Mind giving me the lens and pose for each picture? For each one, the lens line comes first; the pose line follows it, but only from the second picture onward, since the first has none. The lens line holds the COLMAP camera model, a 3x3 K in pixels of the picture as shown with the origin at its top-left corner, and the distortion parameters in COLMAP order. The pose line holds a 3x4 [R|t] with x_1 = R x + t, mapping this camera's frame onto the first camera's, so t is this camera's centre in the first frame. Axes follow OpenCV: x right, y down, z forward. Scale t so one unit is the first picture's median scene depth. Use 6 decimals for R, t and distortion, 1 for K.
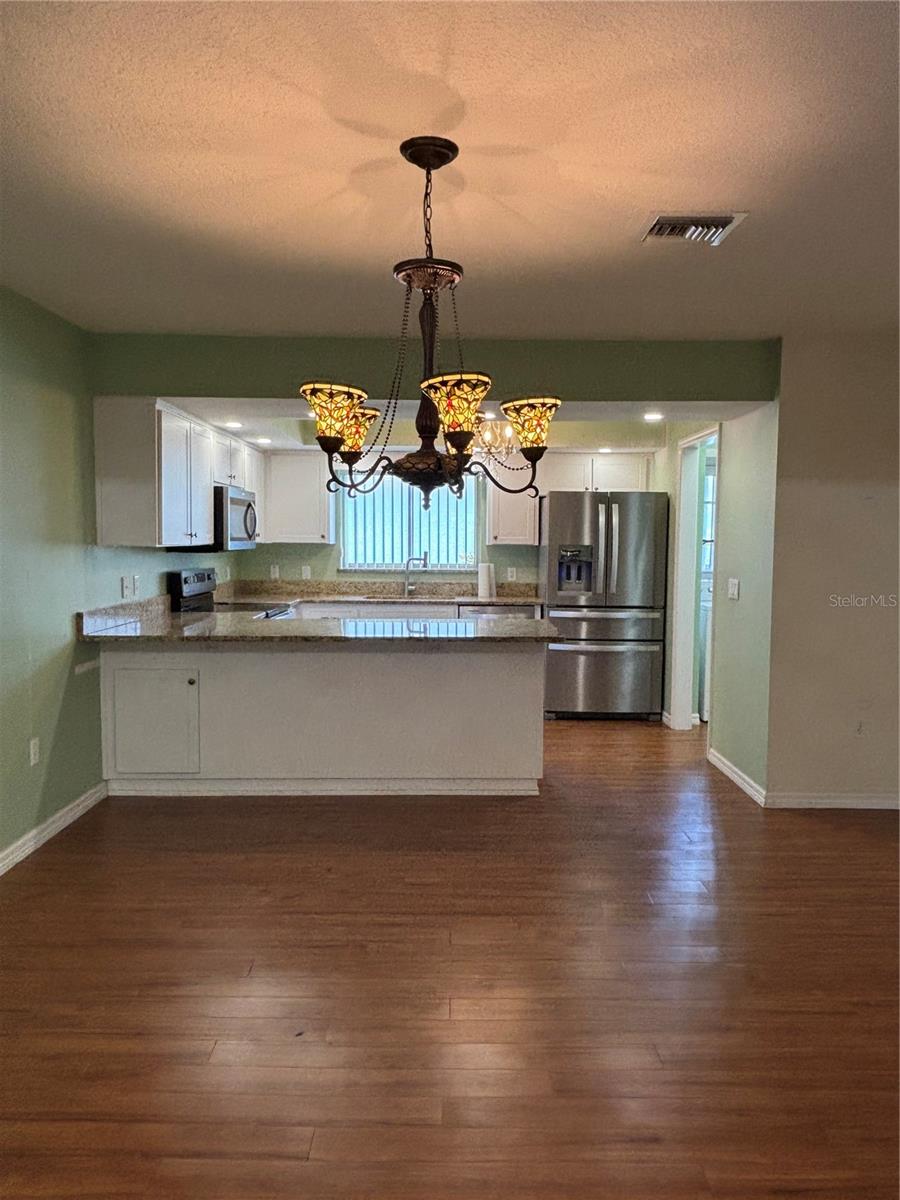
lens RADIAL K [[834.3, 0, 450.2], [0, 834.3, 601.0], [0, 0, 1]] dist [0.003099, 0.001024]
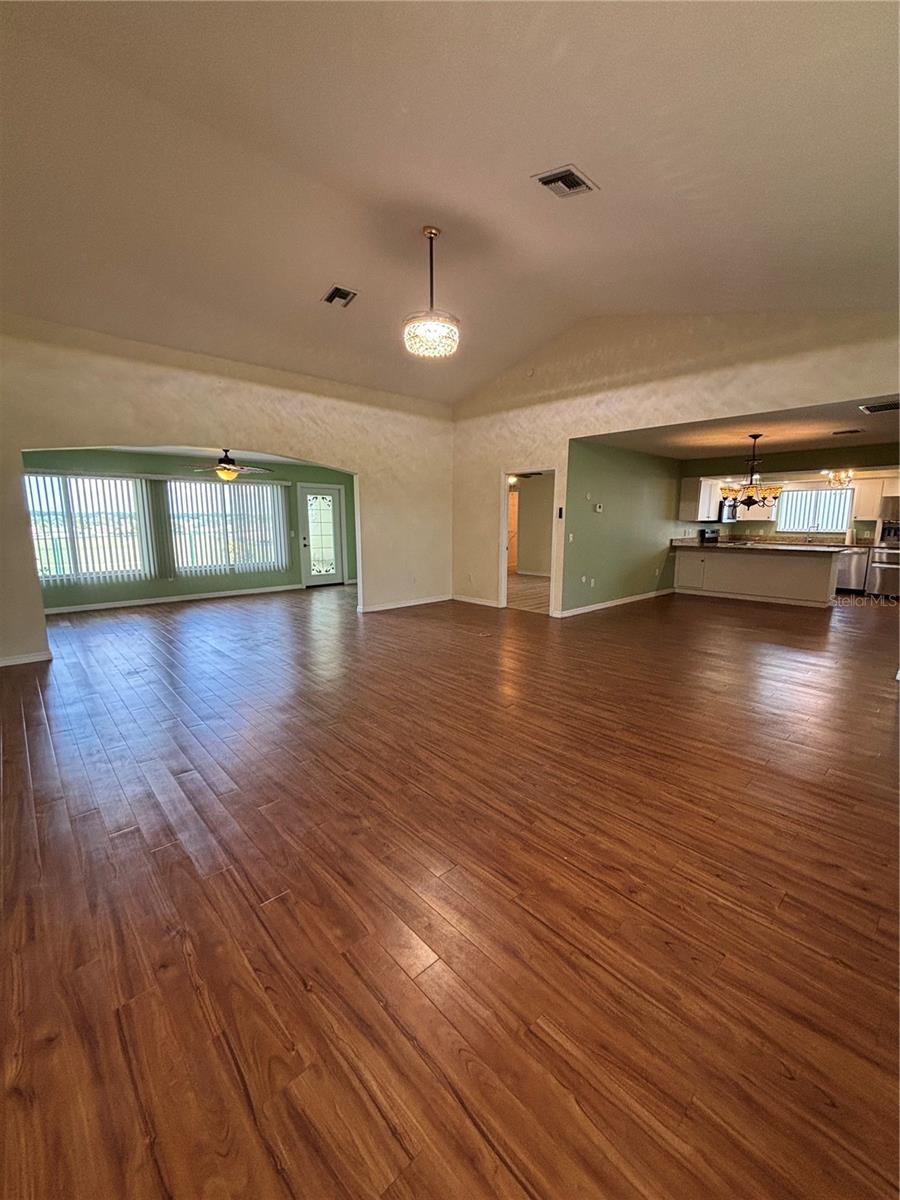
lens RADIAL K [[486.2, 0, 452.6], [0, 486.2, 601.5], [0, 0, 1]] dist [-0.004525, 0.000797]
pose [[0.674484, 0.116398, -0.729056, 0.384022], [-0.051713, 0.992517, 0.110620, 0.078371], [0.736476, -0.036910, 0.675456, -0.903749]]
